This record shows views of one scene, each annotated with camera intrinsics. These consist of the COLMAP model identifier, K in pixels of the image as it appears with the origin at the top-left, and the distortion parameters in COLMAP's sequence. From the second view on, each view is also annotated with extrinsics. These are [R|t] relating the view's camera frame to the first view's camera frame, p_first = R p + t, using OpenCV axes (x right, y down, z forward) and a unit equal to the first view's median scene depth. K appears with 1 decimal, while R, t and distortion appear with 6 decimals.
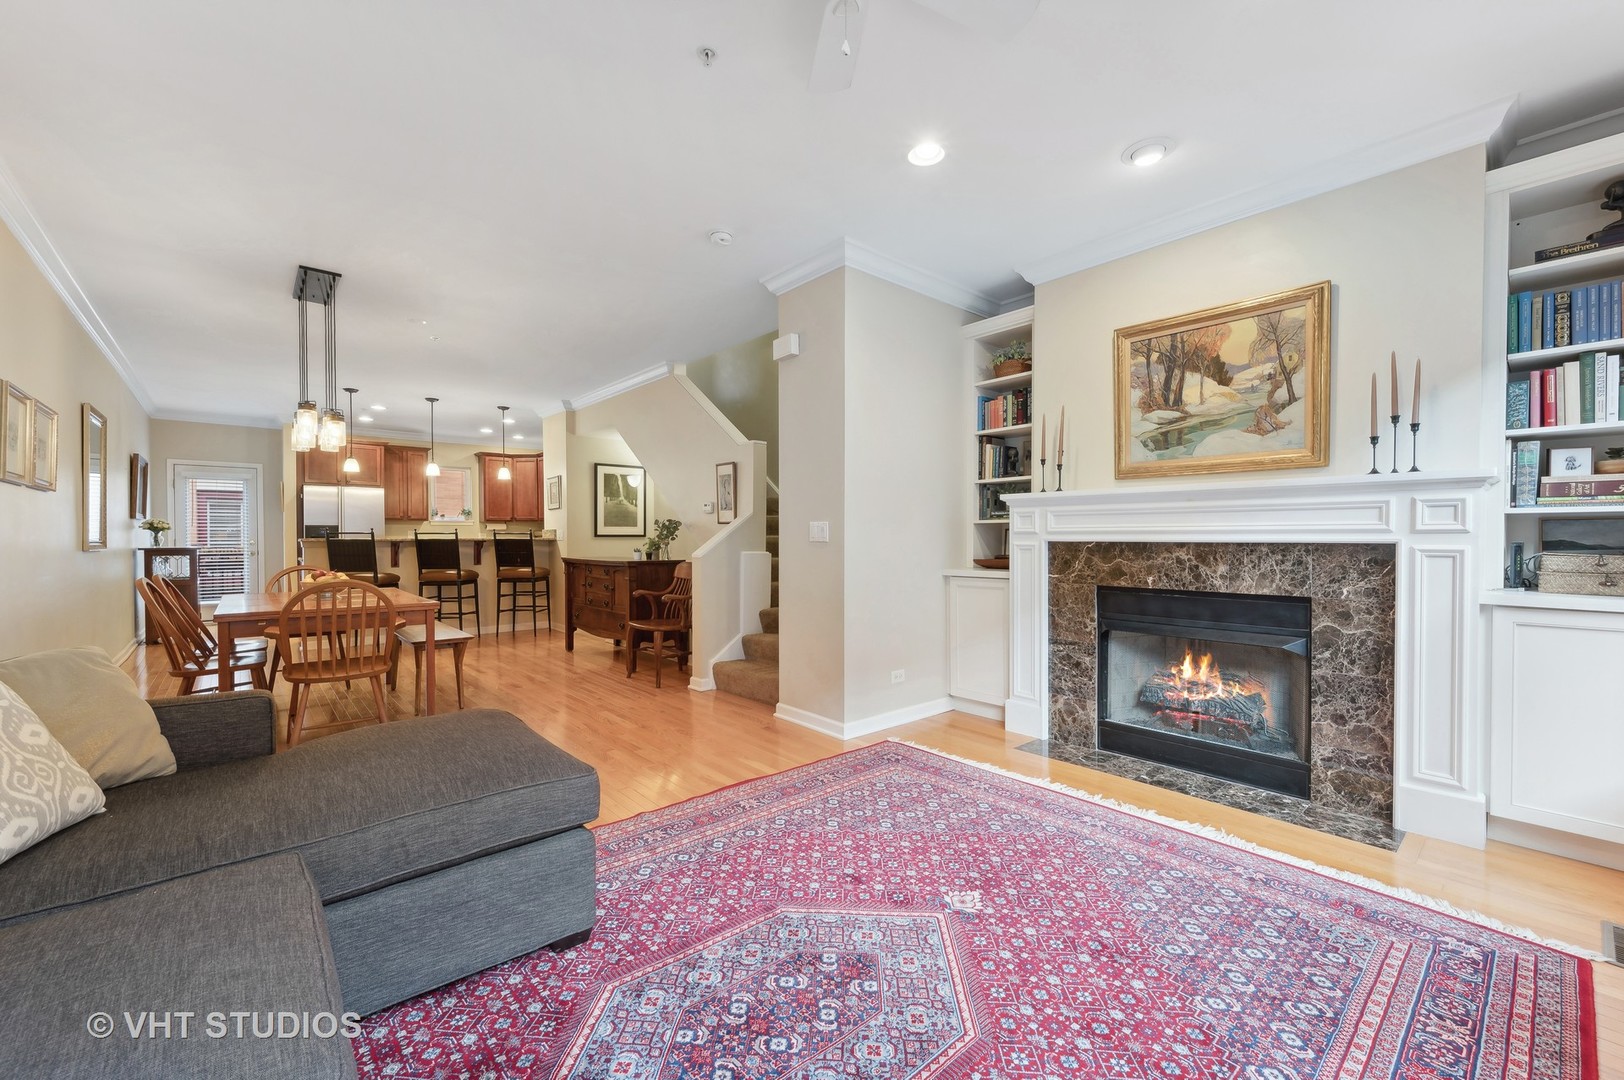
lens RADIAL K [[654.7, 0, 818.2], [0, 654.7, 547.0], [0, 0, 1]] dist [-0.000819, 0.000321]
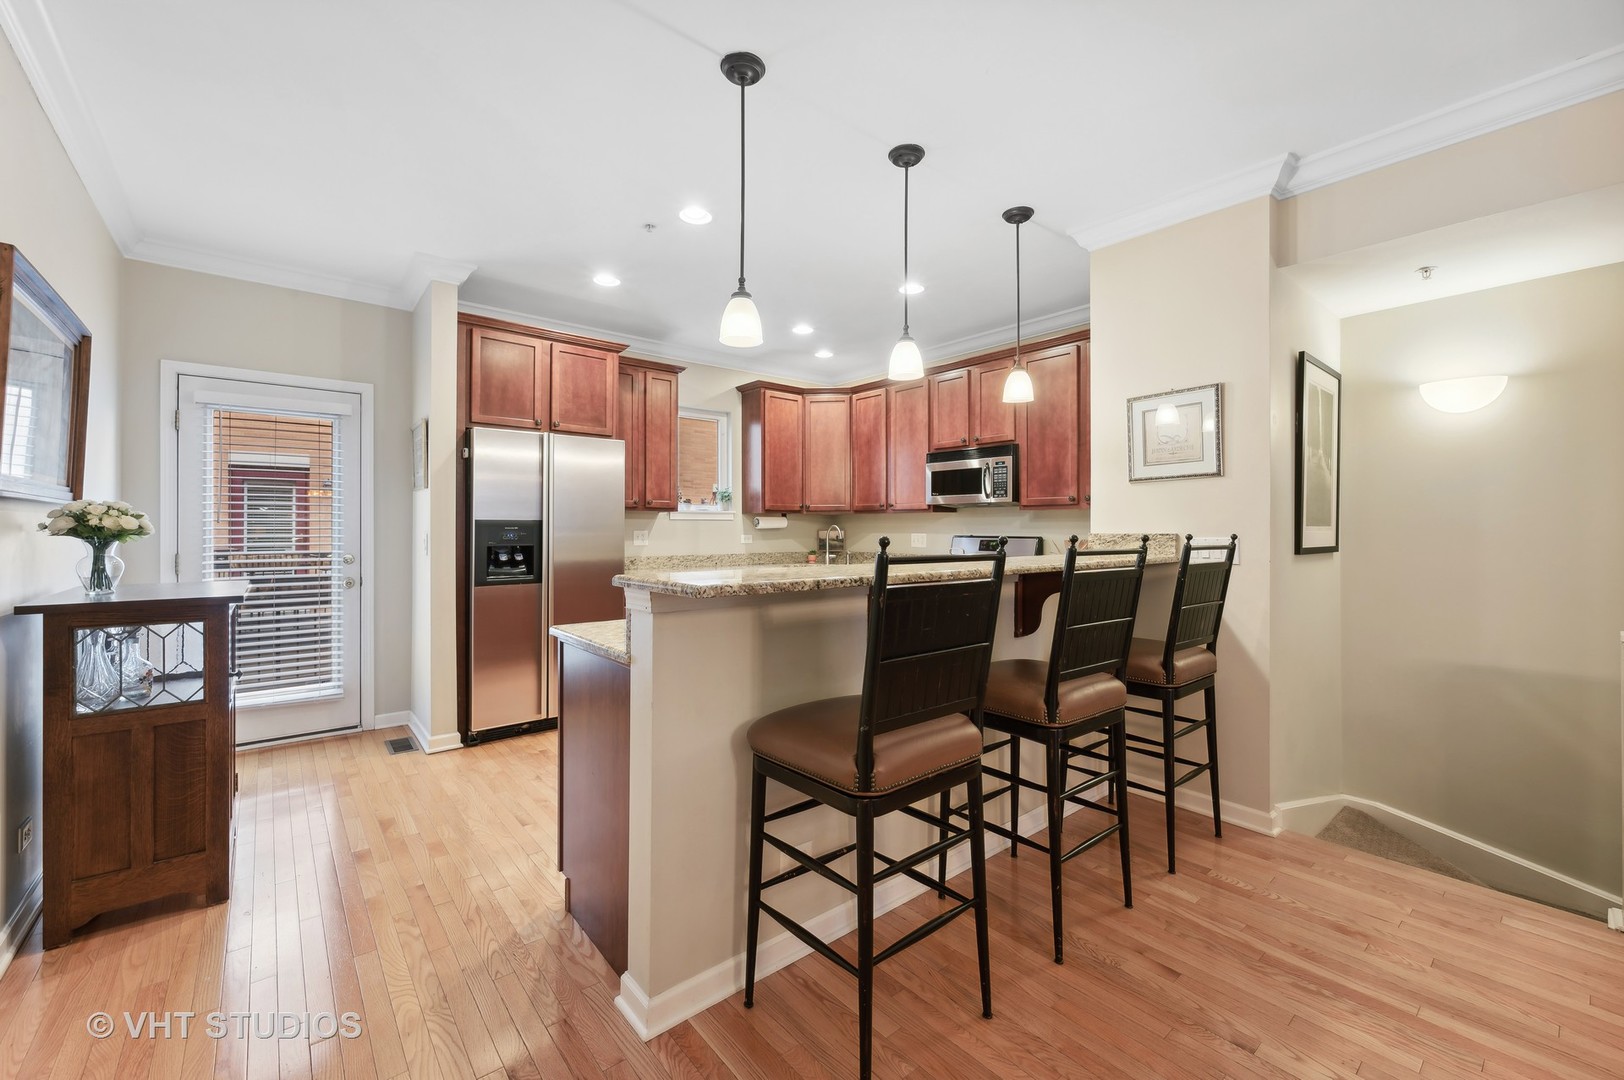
lens RADIAL K [[654.7, 0, 812.6], [0, 654.7, 522.3], [0, 0, 1]] dist [-0.000819, 0.000321]
pose [[0.999644, 0.001683, -0.026635, -1.383883], [-0.002414, 0.999621, -0.027440, -0.052059], [0.026579, 0.027495, 0.999269, 1.449672]]
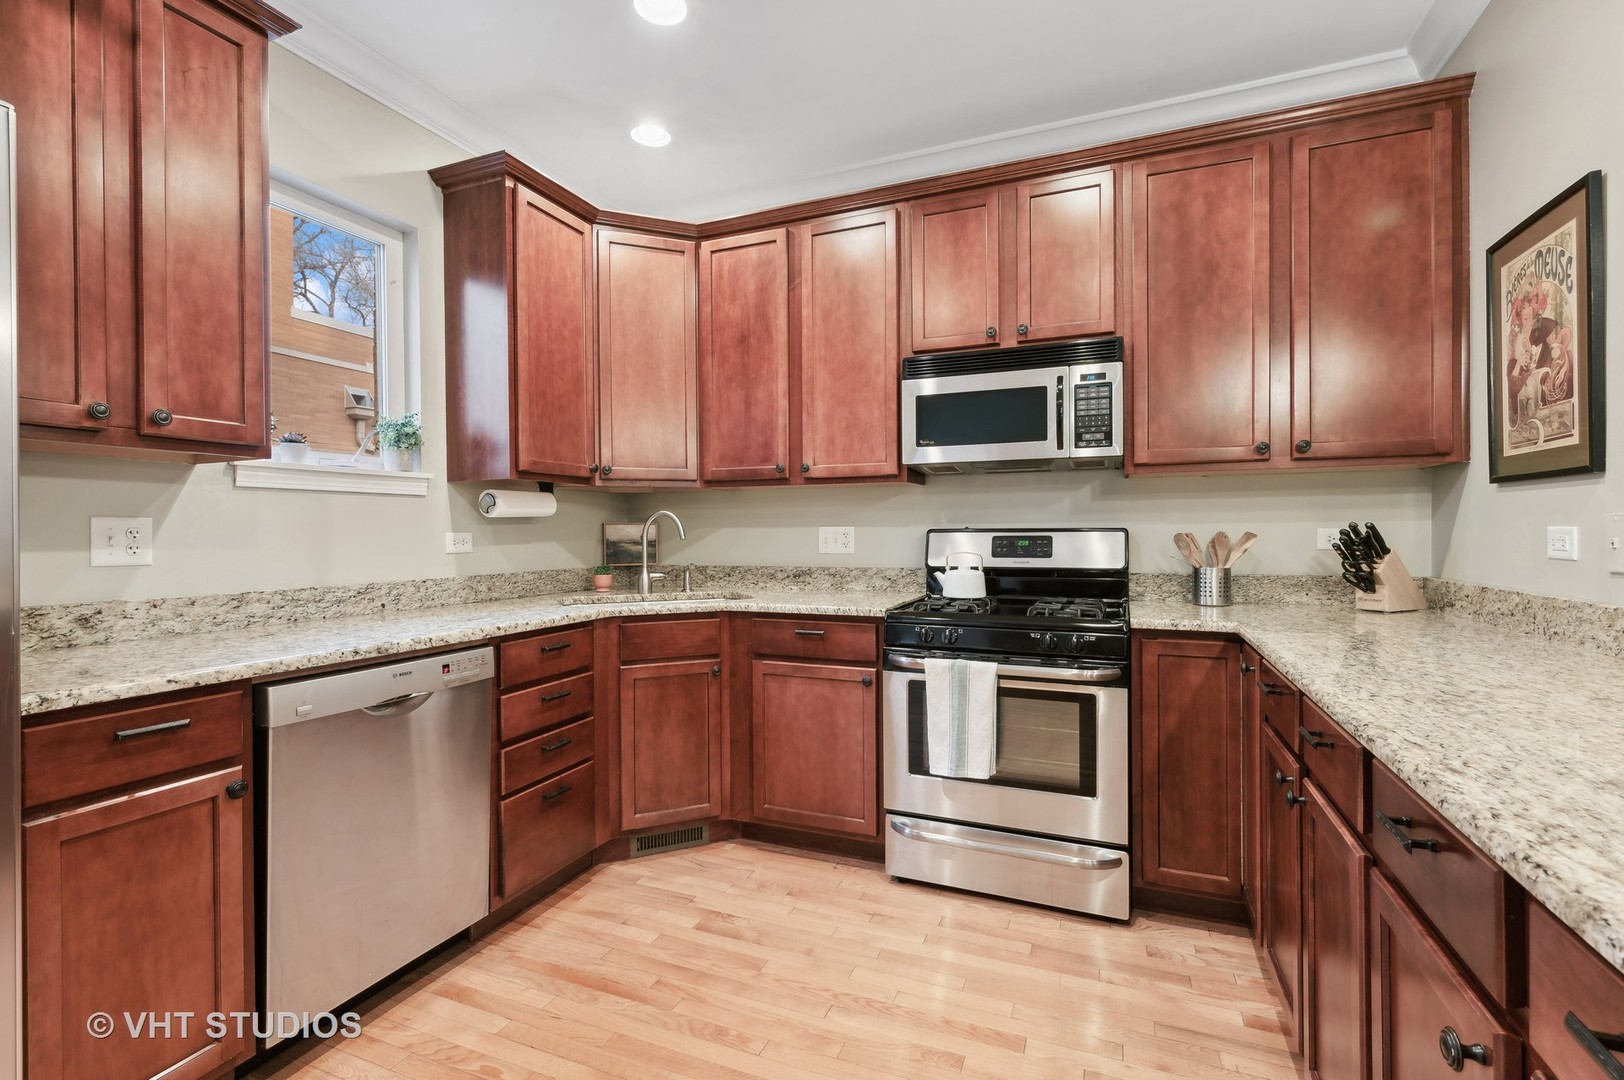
lens RADIAL K [[734.2, 0, 813.3], [0, 734.2, 533.2], [0, 0, 1]] dist [0.003100, -0.000524]
pose [[0.896399, -0.004992, 0.443219, -1.605411], [0.013555, 0.999778, -0.016155, -0.046792], [-0.443040, 0.020489, 0.896268, 2.241570]]
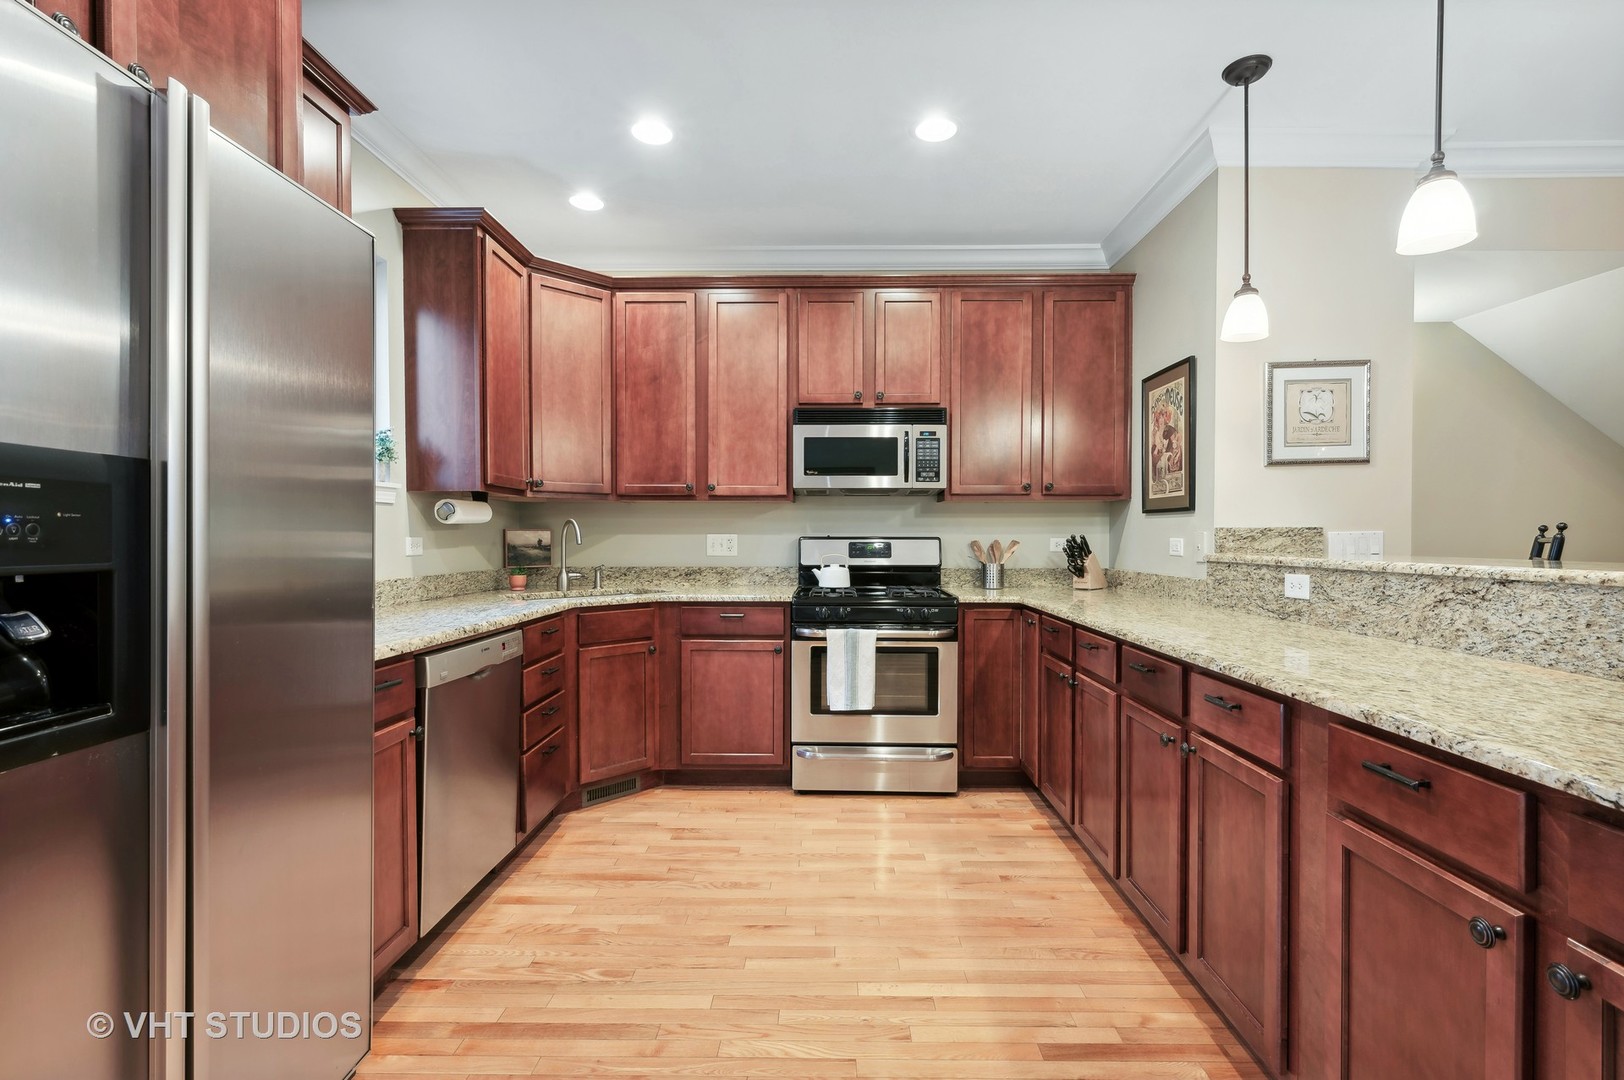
lens RADIAL K [[734.2, 0, 818.1], [0, 734.2, 547.1], [0, 0, 1]] dist [0.003100, -0.000524]
pose [[0.671023, -0.008272, 0.741390, -1.922636], [0.013169, 0.999913, -0.000762, -0.046617], [-0.741320, 0.010274, 0.671074, 2.175481]]
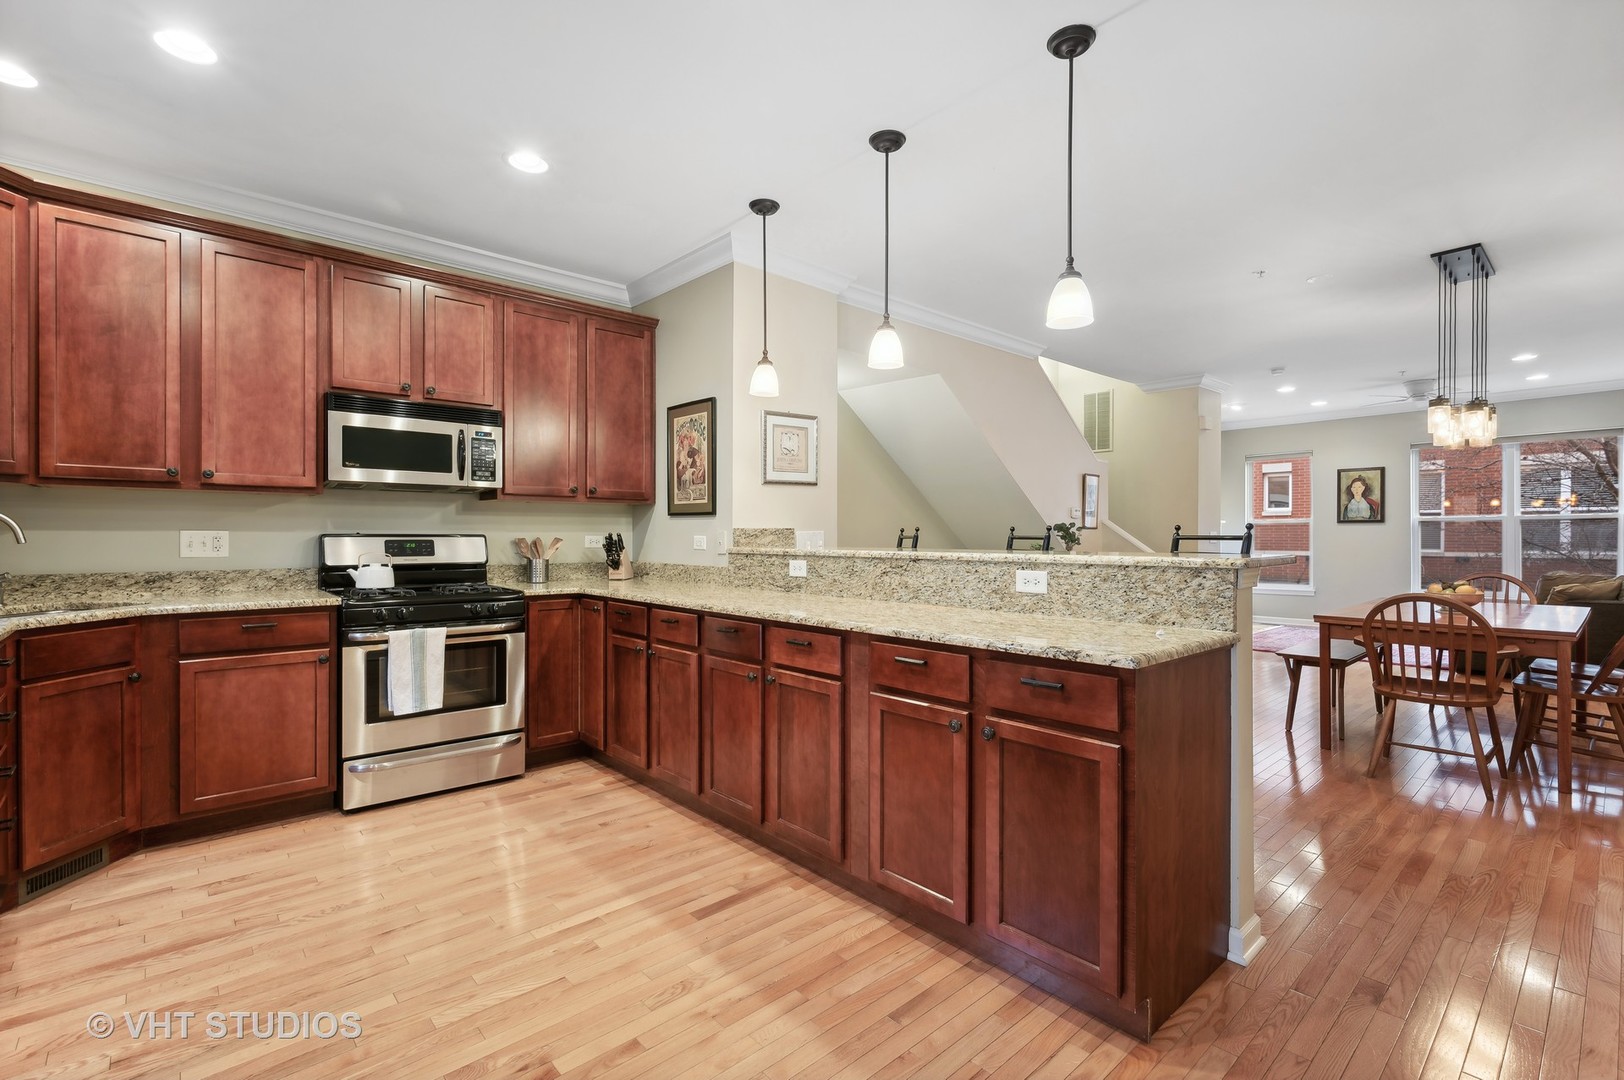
lens RADIAL K [[734.2, 0, 810.9], [0, 734.2, 539.8], [0, 0, 1]] dist [0.003100, -0.000524]
pose [[-0.010795, -0.004505, 0.999932, -2.122059], [0.018001, 0.999827, 0.004699, -0.048541], [-0.999780, 0.018050, -0.010712, 2.293585]]
